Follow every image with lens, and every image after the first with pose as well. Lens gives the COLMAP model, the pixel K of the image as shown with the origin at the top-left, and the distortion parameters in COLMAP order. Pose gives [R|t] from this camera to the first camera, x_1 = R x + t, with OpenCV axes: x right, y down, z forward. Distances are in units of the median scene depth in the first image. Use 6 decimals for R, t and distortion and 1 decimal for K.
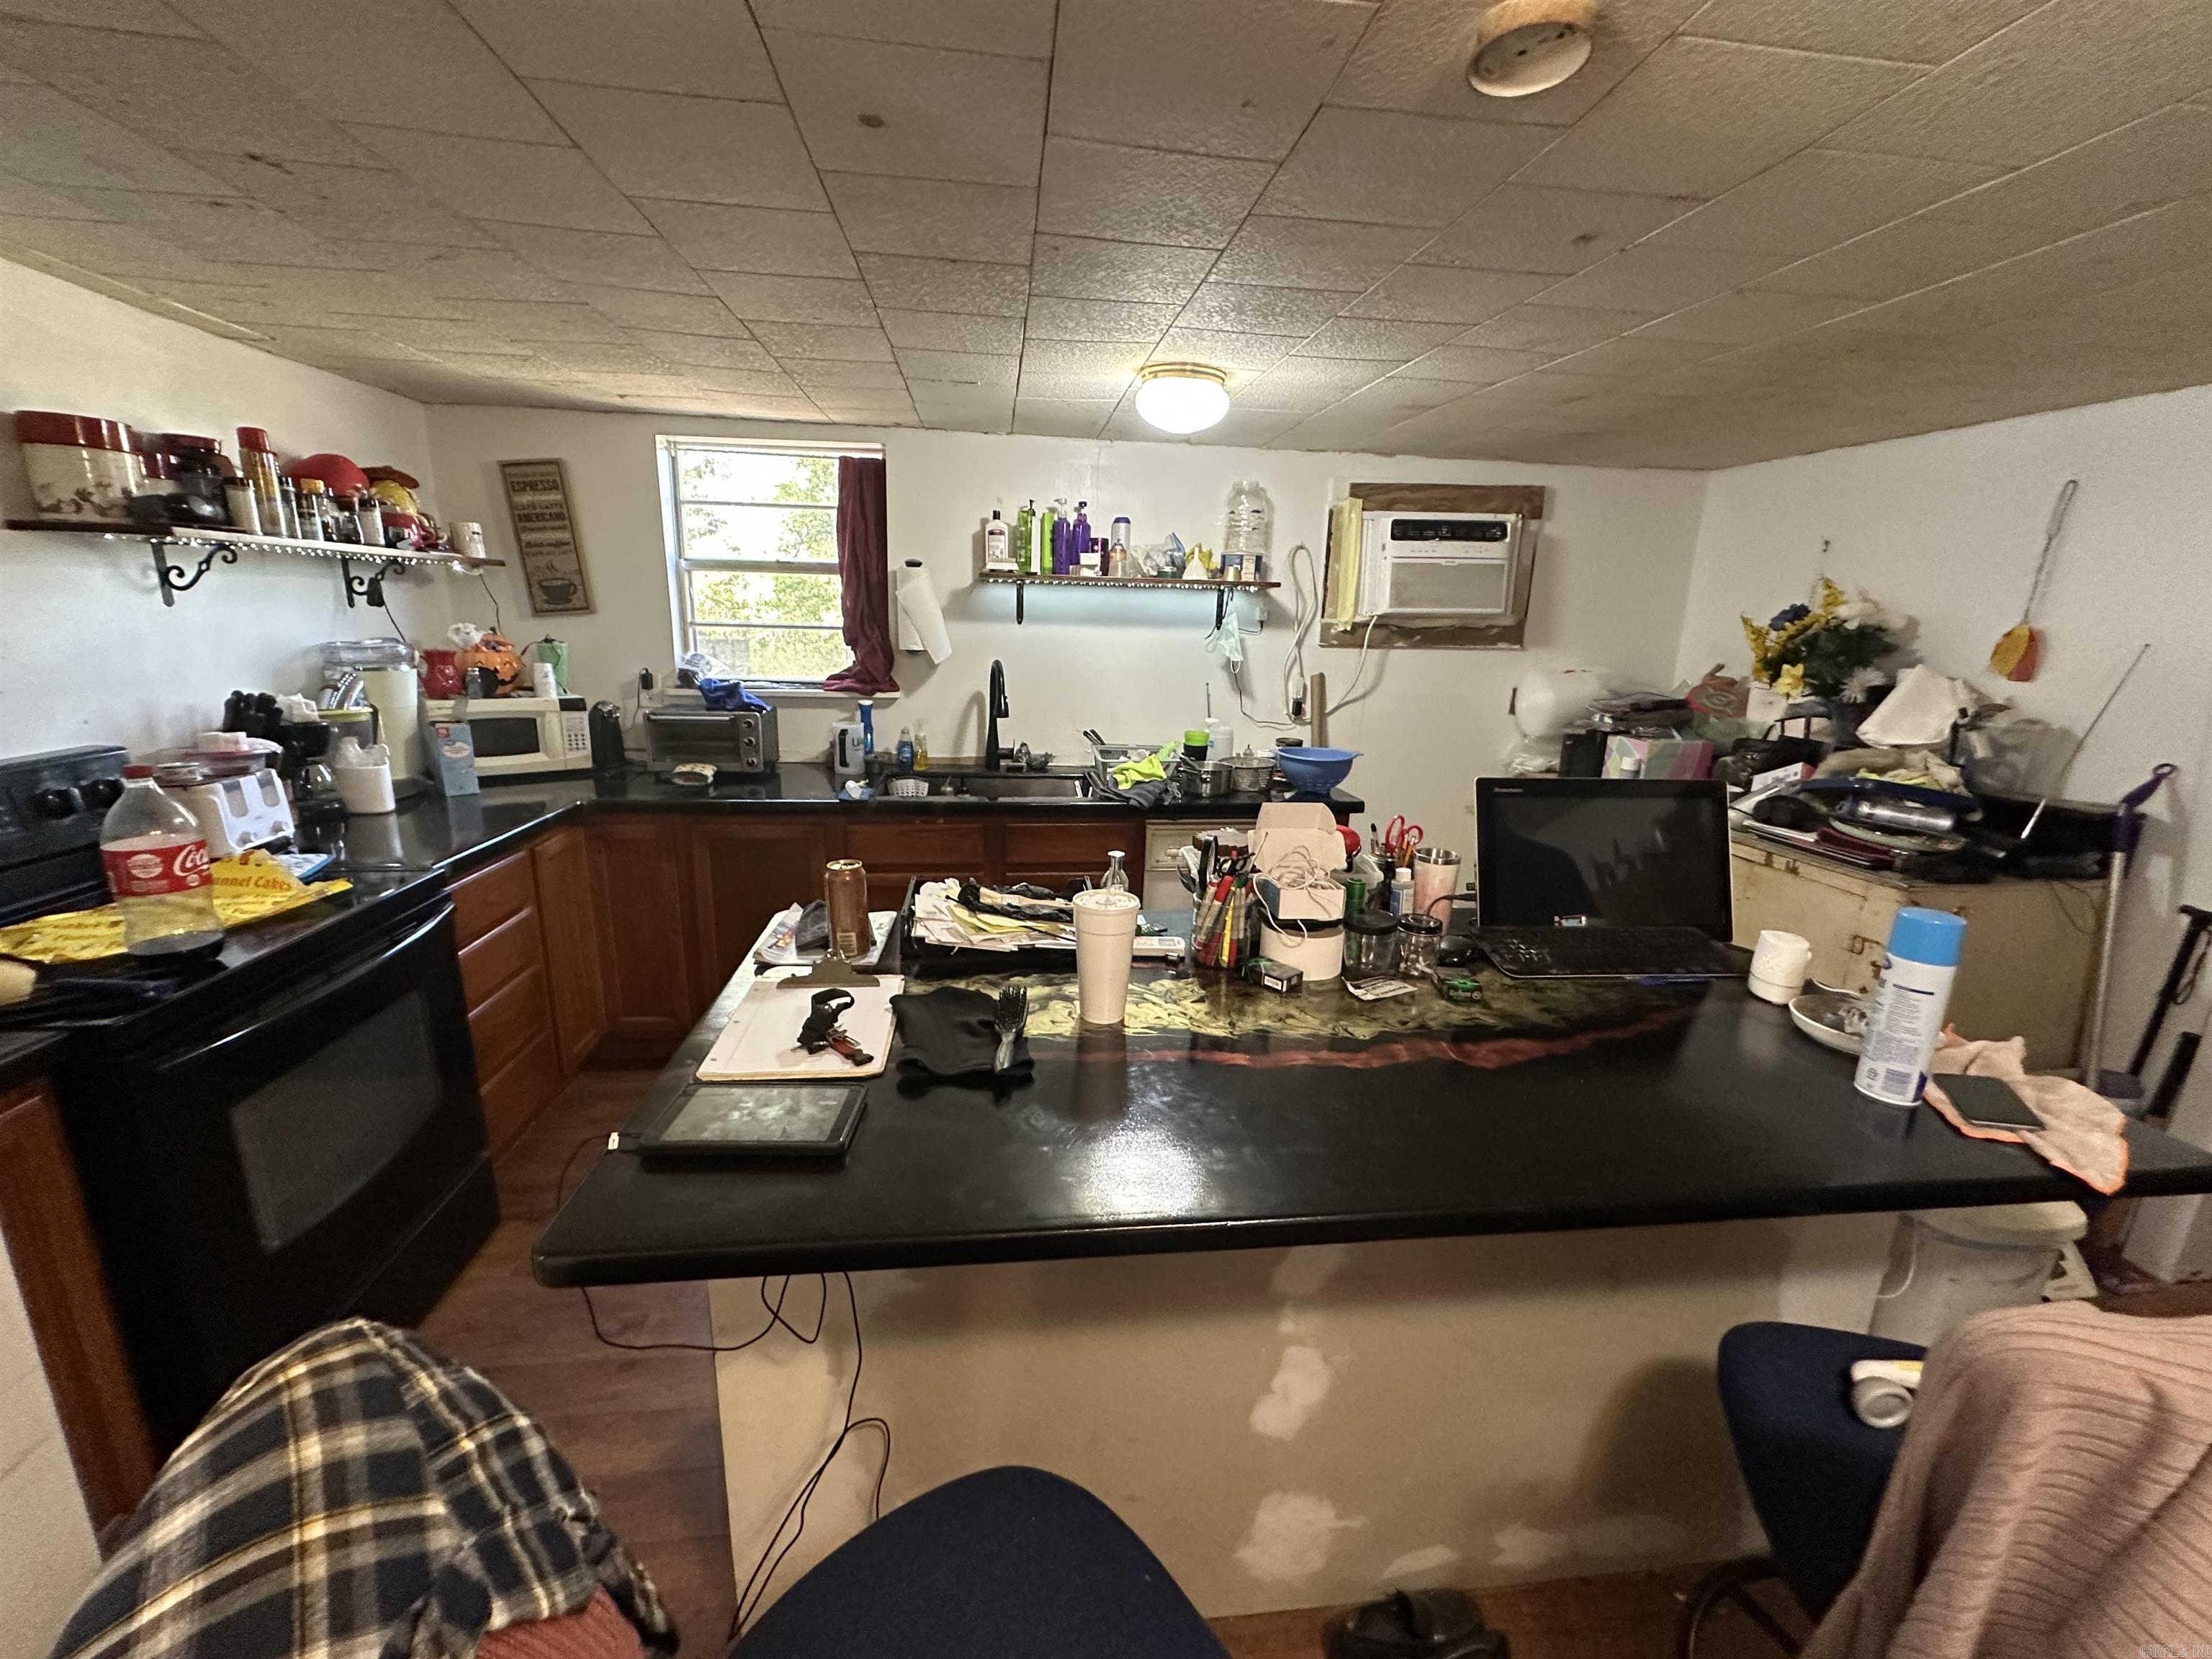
lens RADIAL K [[894.7, 0, 1098.8], [0, 894.7, 830.4], [0, 0, 1]] dist [0.001904, 0.000484]
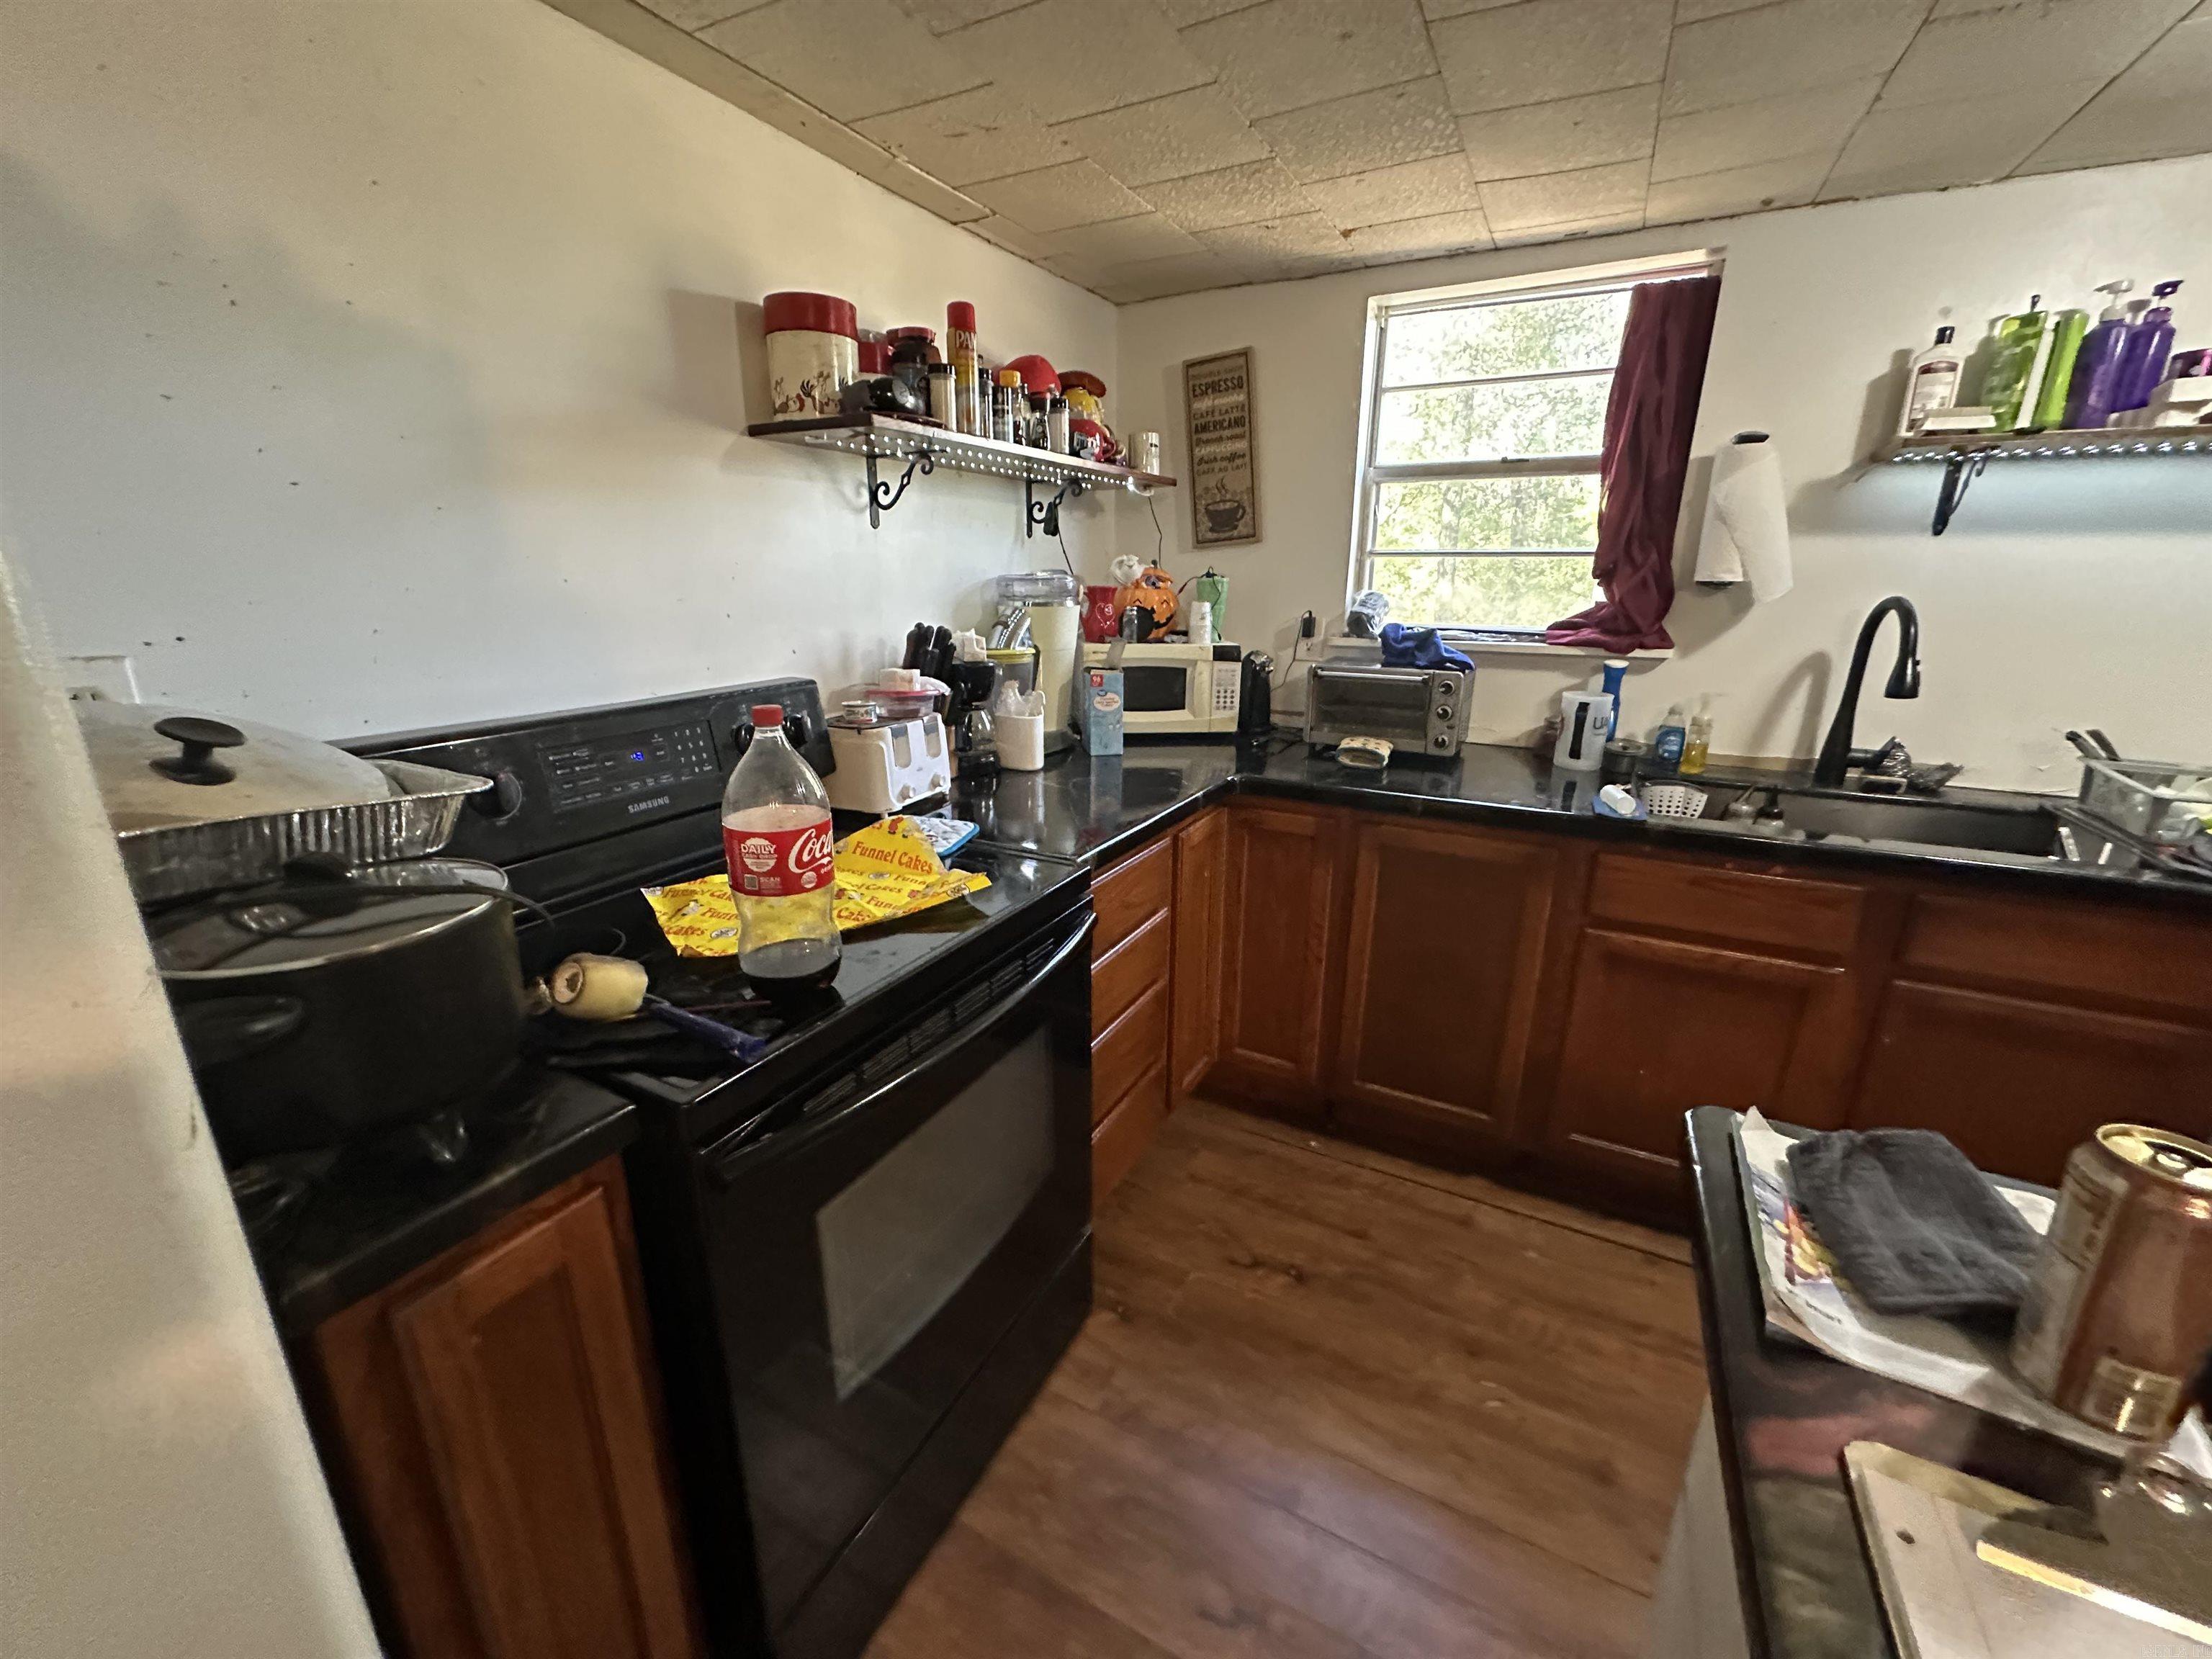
lens RADIAL K [[894.7, 0, 1107.3], [0, 894.7, 829.5], [0, 0, 1]] dist [0.001904, 0.000484]
pose [[0.829262, 0.134775, -0.542365, -0.239544], [-0.115563, 0.990864, 0.069531, -0.028850], [0.546781, 0.005018, 0.837261, 0.289325]]
